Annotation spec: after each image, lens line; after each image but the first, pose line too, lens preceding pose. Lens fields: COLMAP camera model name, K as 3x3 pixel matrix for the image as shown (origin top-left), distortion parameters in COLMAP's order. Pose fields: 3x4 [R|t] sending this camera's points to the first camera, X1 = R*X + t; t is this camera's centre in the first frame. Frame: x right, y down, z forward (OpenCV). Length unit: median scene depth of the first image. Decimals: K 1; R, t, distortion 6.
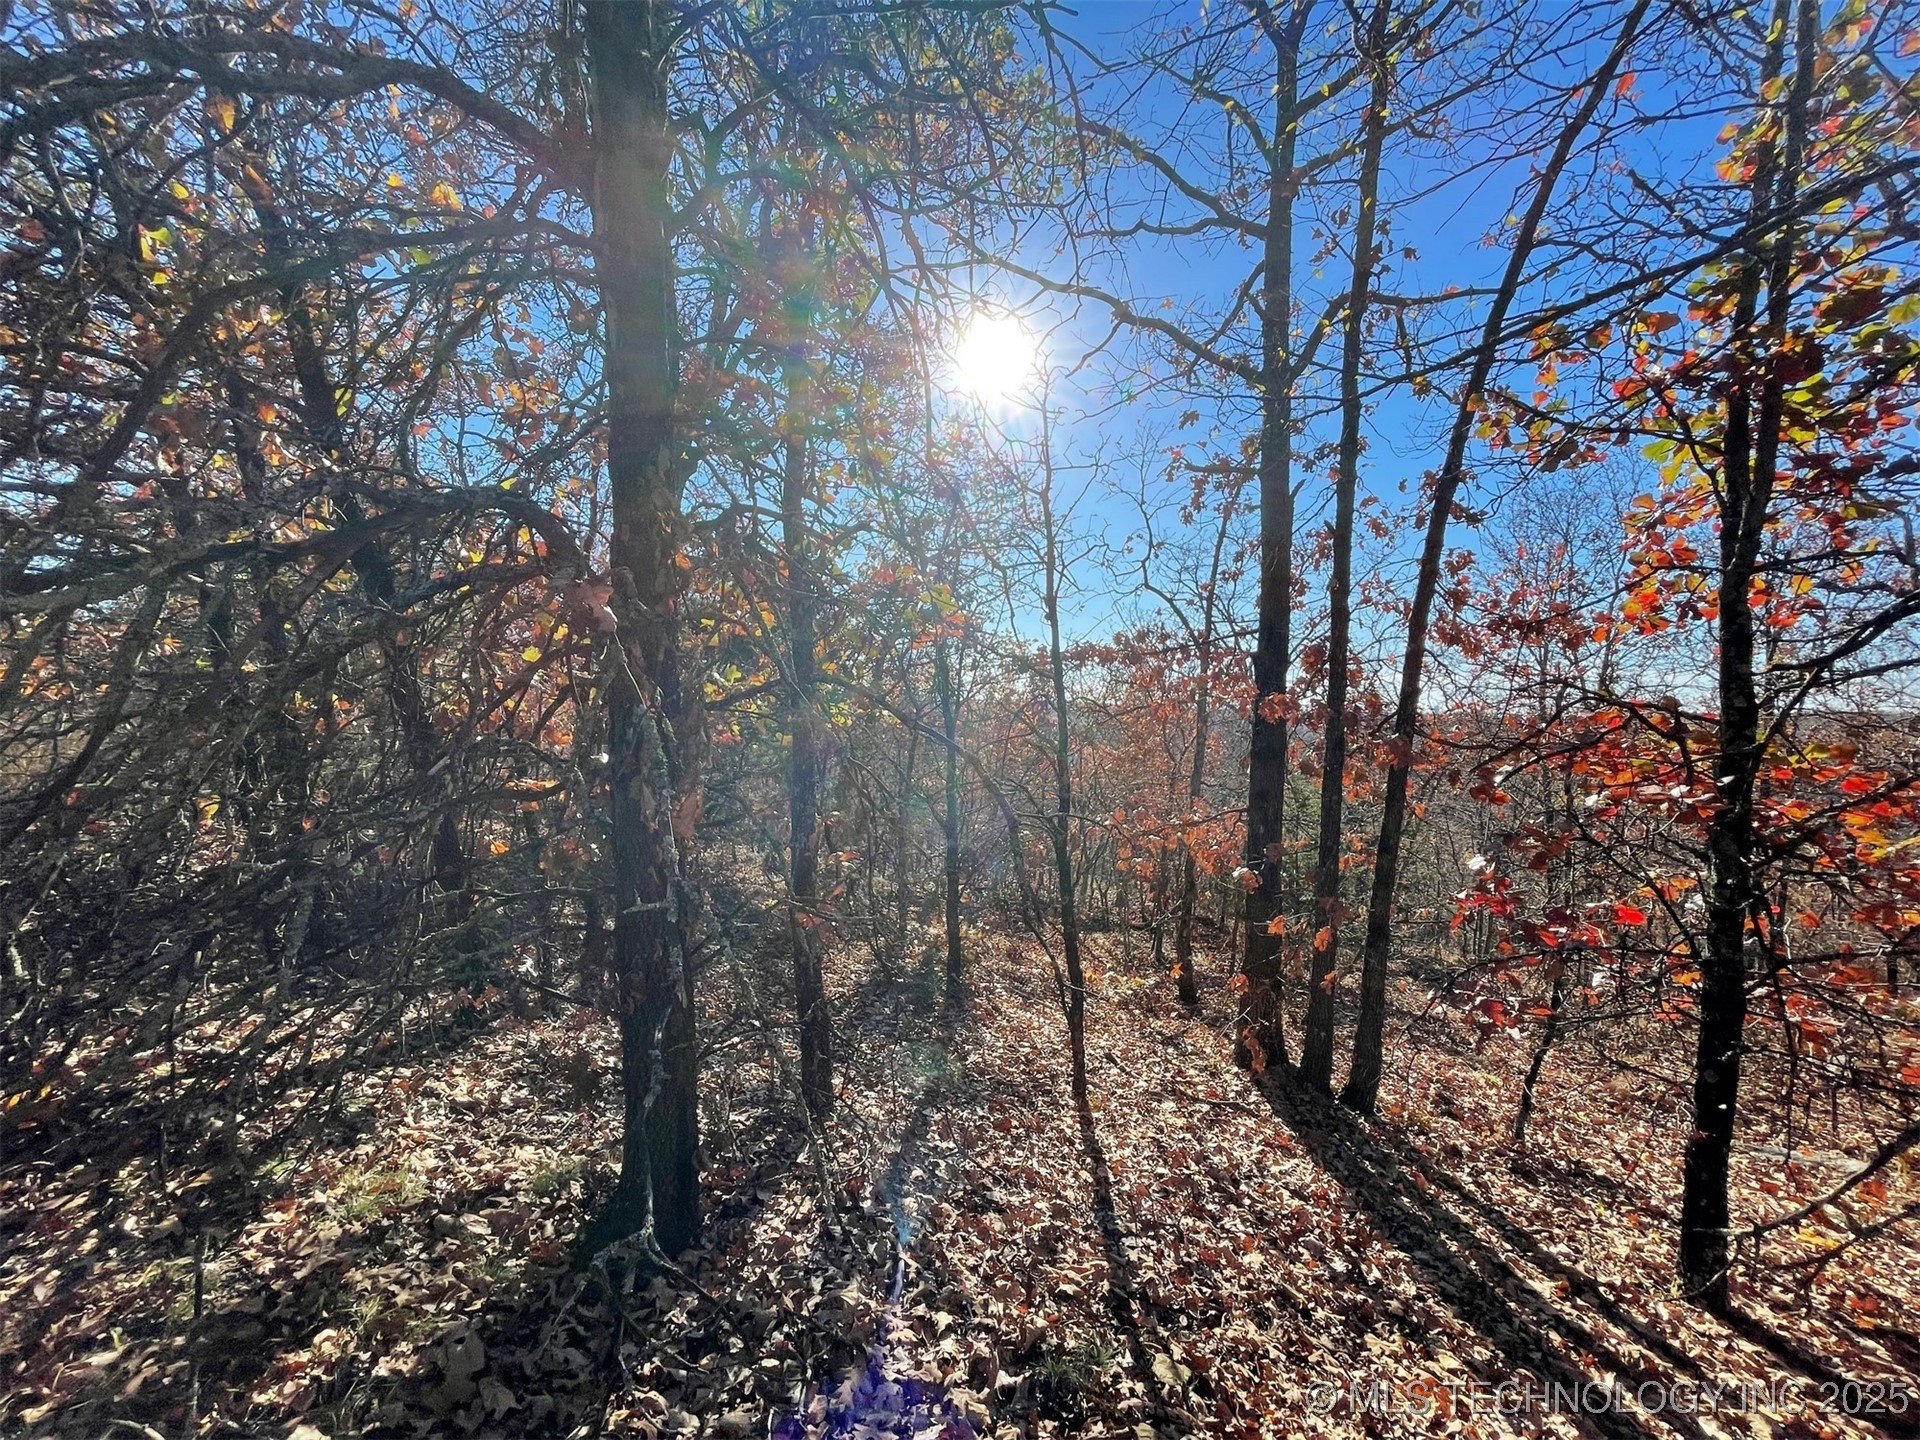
lens RADIAL K [[779.2, 0, 959.3], [0, 779.2, 716.2], [0, 0, 1]] dist [-0.002660, 0.000172]
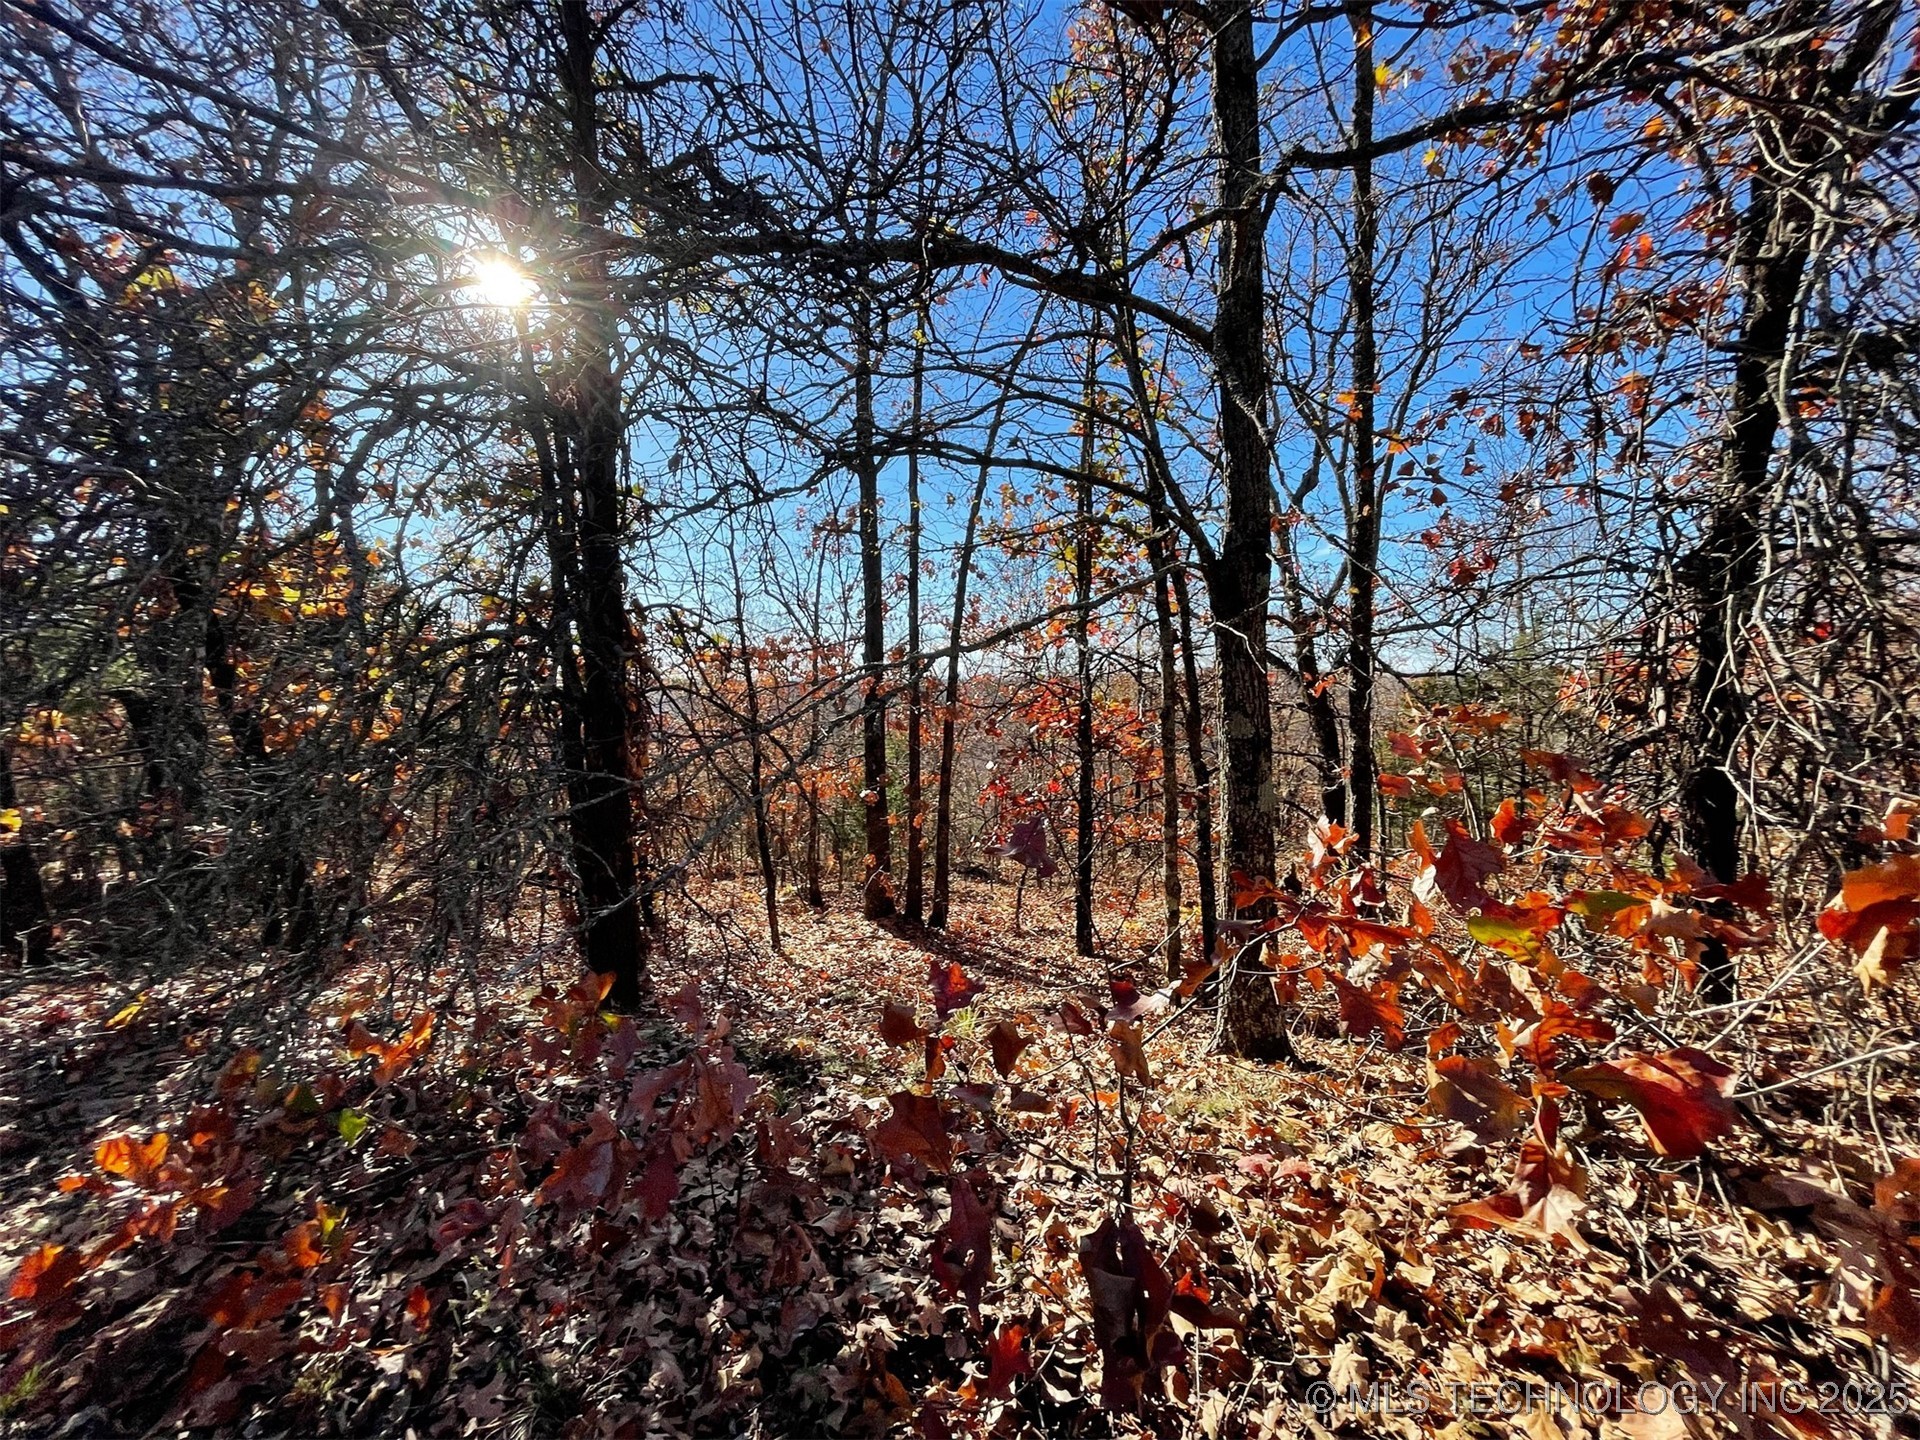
lens RADIAL K [[779.2, 0, 953.5], [0, 779.2, 713.8], [0, 0, 1]] dist [-0.002660, 0.000172]
pose [[0.853660, -0.055559, 0.517858, -0.325741], [0.038142, 0.998293, 0.044228, -0.027377], [-0.519431, -0.018003, 0.854322, -0.485865]]
